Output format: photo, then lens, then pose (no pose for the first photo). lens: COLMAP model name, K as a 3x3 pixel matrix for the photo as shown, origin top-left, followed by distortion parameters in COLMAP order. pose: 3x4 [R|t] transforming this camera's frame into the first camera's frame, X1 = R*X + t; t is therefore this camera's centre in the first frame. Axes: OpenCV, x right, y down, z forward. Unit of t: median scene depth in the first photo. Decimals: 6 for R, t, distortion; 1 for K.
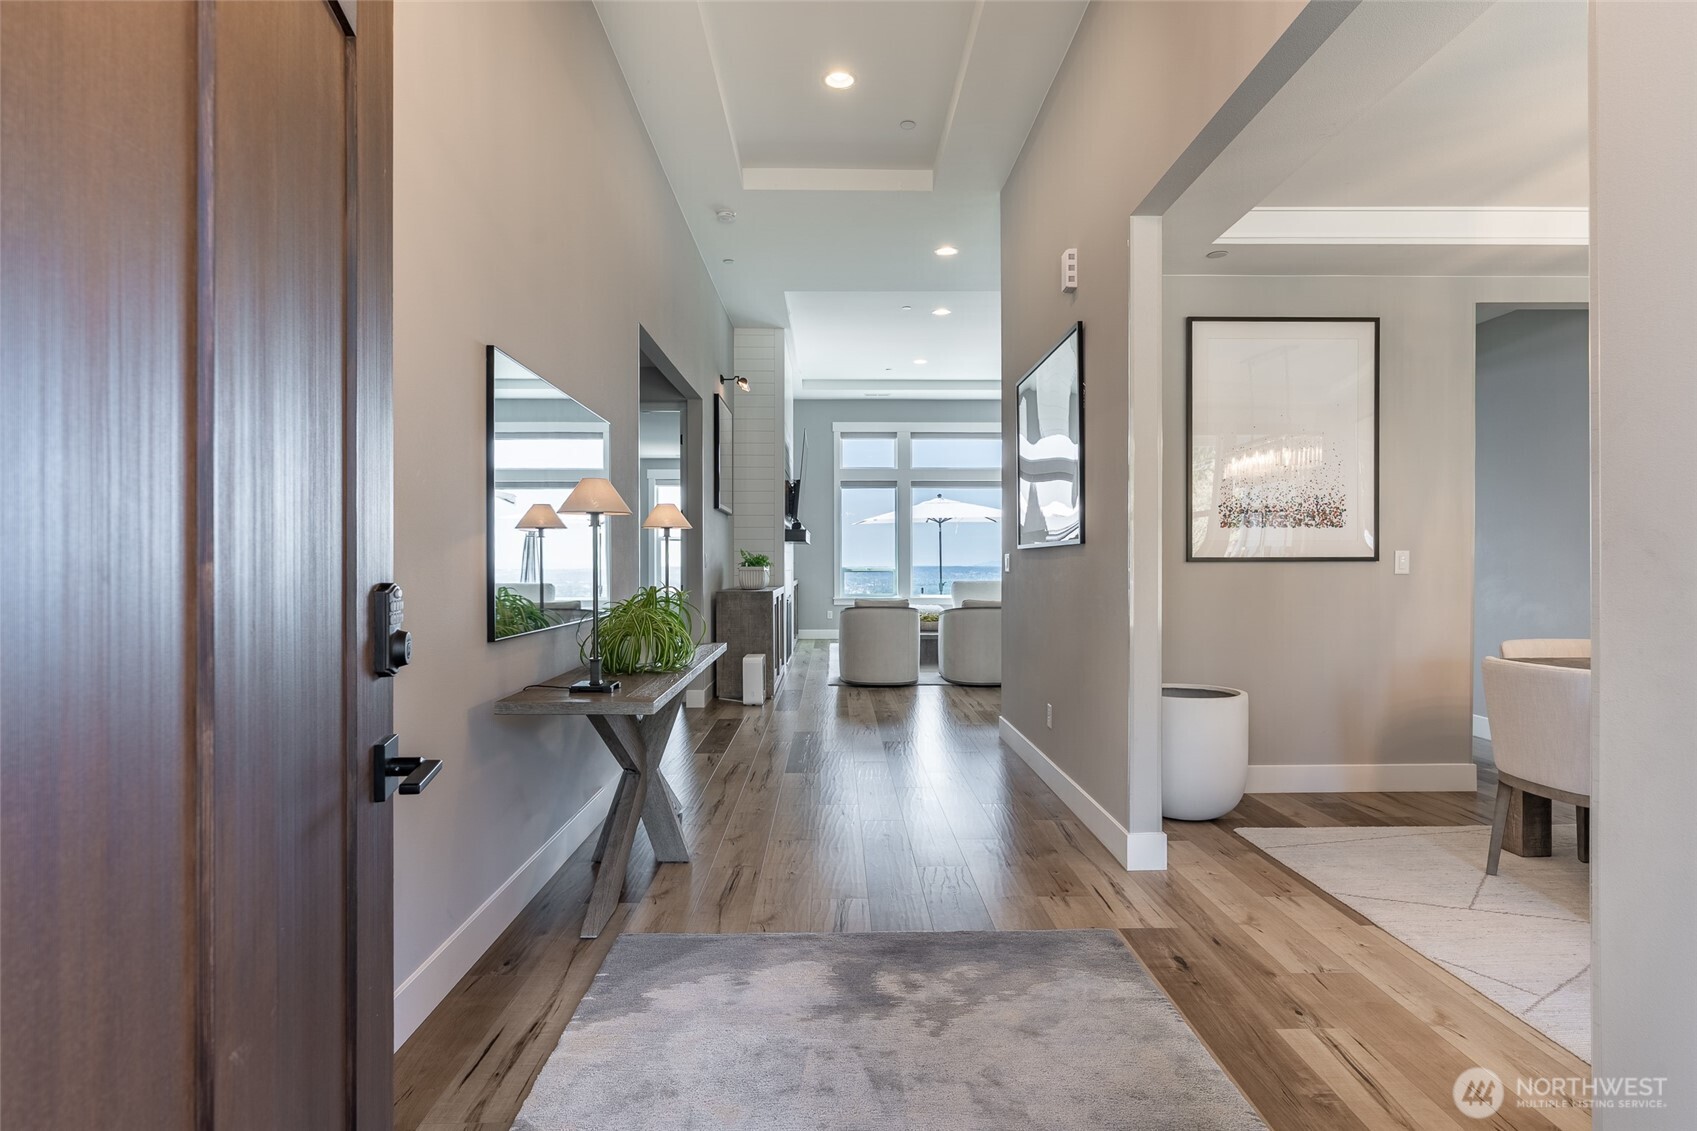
lens RADIAL K [[881.0, 0, 848.4], [0, 881.0, 561.5], [0, 0, 1]] dist [0.000052, 0.000009]
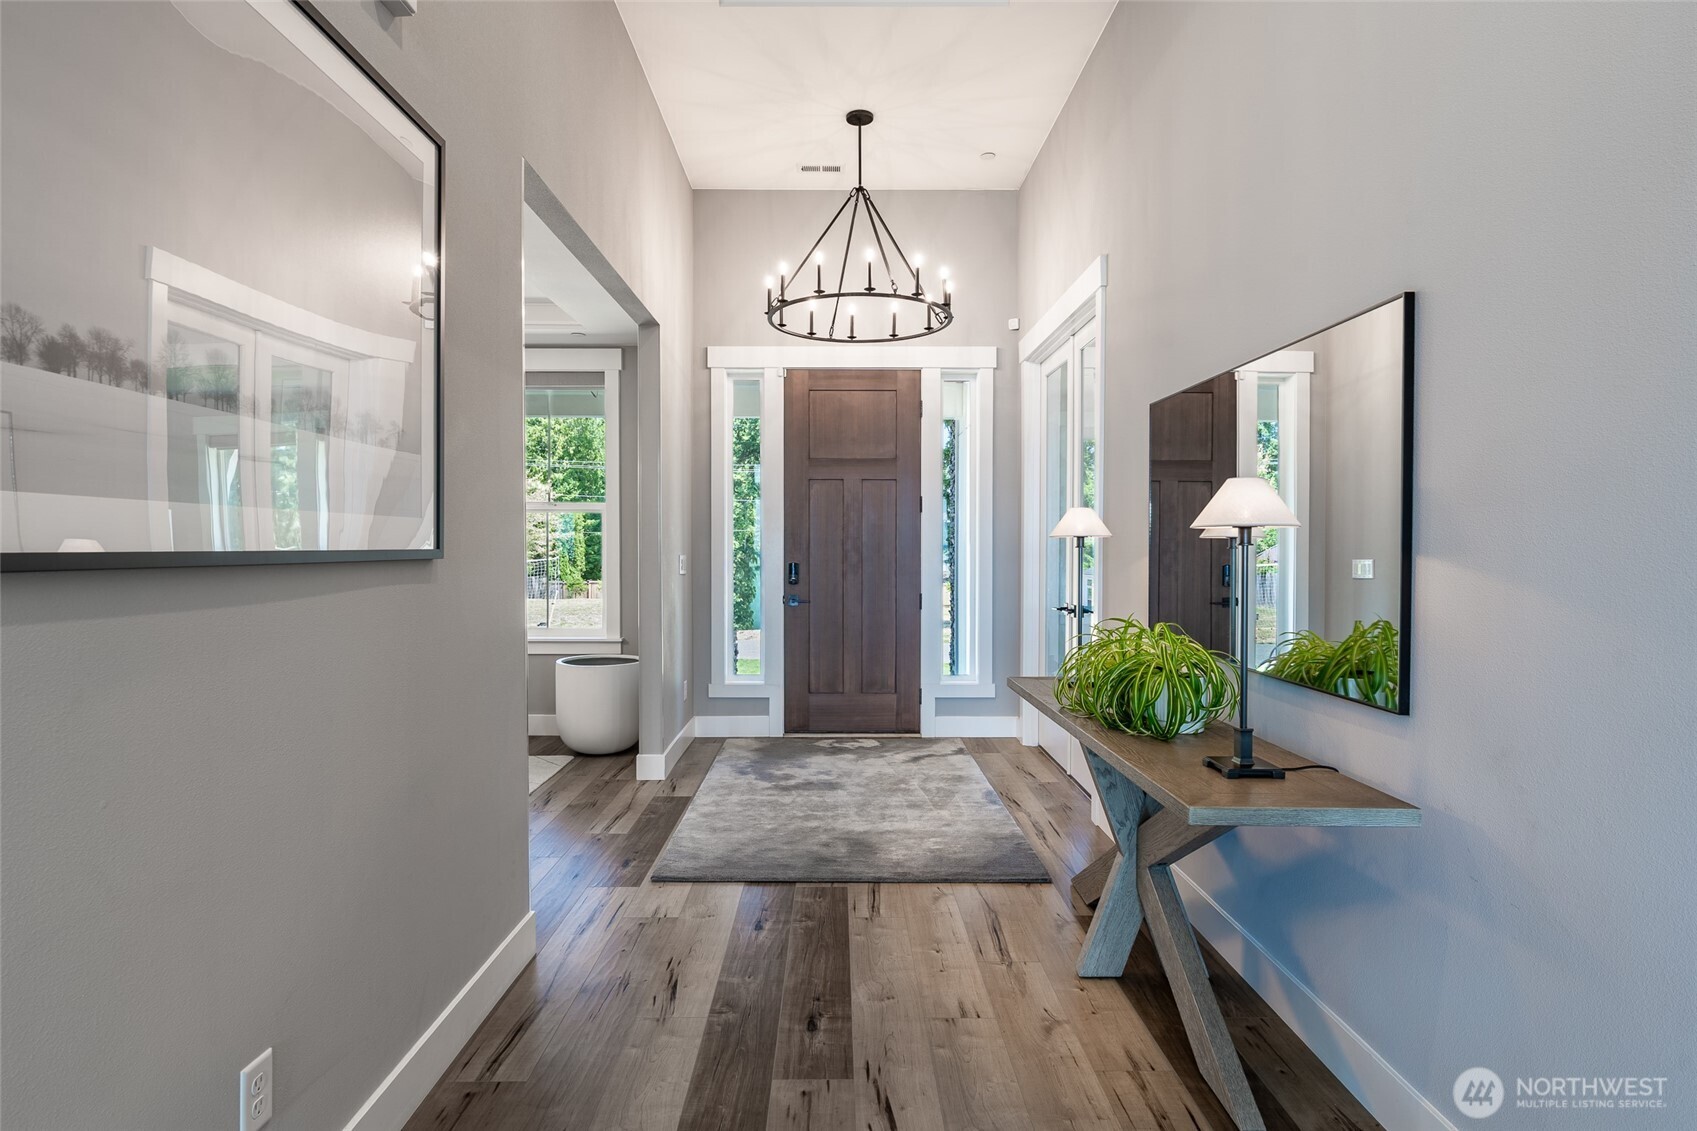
lens RADIAL K [[881.0, 0, 847.4], [0, 881.0, 560.2], [0, 0, 1]] dist [0.000052, 0.000009]
pose [[-0.999982, -0.003430, 0.004849, 0.022371], [-0.003367, 0.999911, 0.012924, -0.037989], [-0.004893, 0.012907, -0.999905, 2.155872]]
